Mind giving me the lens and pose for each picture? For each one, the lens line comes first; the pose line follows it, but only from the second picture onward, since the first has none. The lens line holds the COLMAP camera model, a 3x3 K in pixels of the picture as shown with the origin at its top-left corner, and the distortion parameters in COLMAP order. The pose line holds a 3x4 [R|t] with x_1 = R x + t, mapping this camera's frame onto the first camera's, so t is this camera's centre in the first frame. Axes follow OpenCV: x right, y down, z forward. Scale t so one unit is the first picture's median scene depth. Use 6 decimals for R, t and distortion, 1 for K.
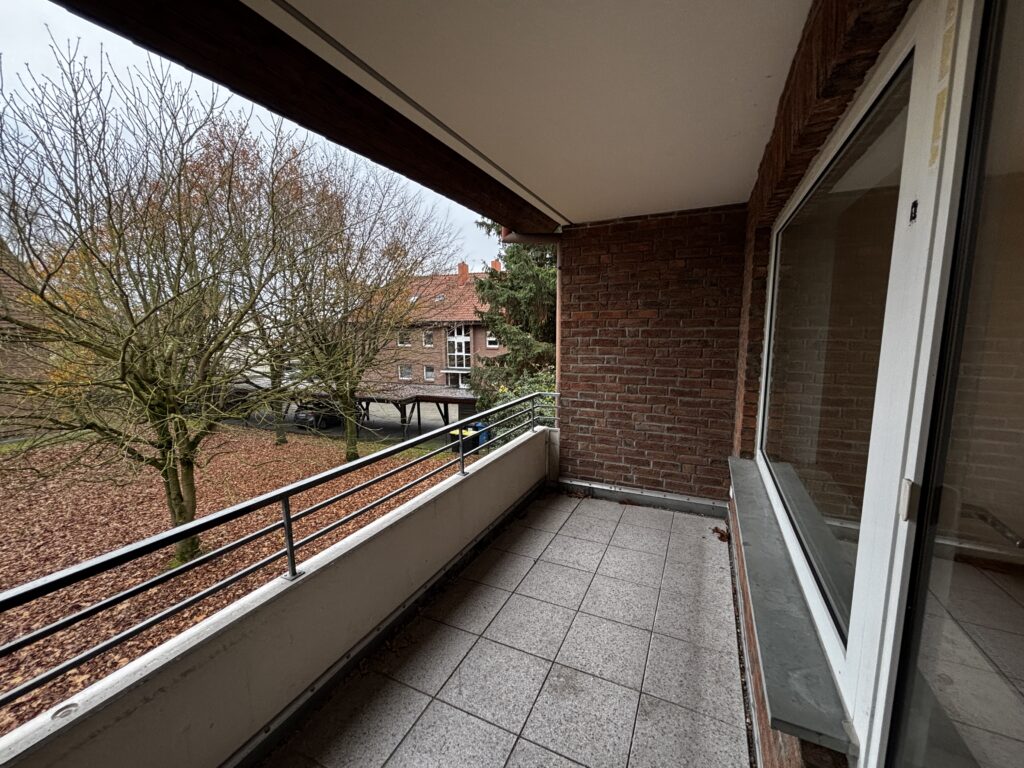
lens RADIAL K [[413.8, 0, 512.0], [0, 413.8, 384.0], [0, 0, 1]] dist [0.001558, 0.000191]
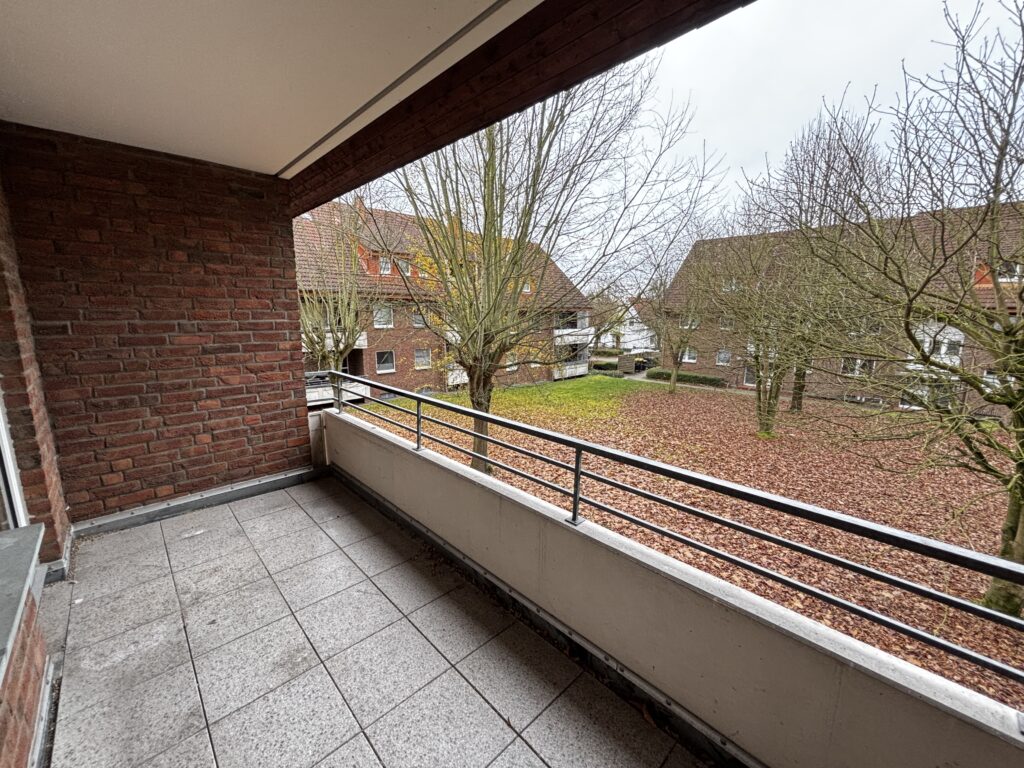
lens RADIAL K [[418.7, 0, 512.0], [0, 418.7, 384.0], [0, 0, 1]] dist [-0.012014, 0.000010]
pose [[-0.358209, 0.173909, -0.917301, 0.228373], [-0.133835, 0.962787, 0.234795, -0.058225], [0.923999, 0.206873, -0.321604, 0.525616]]
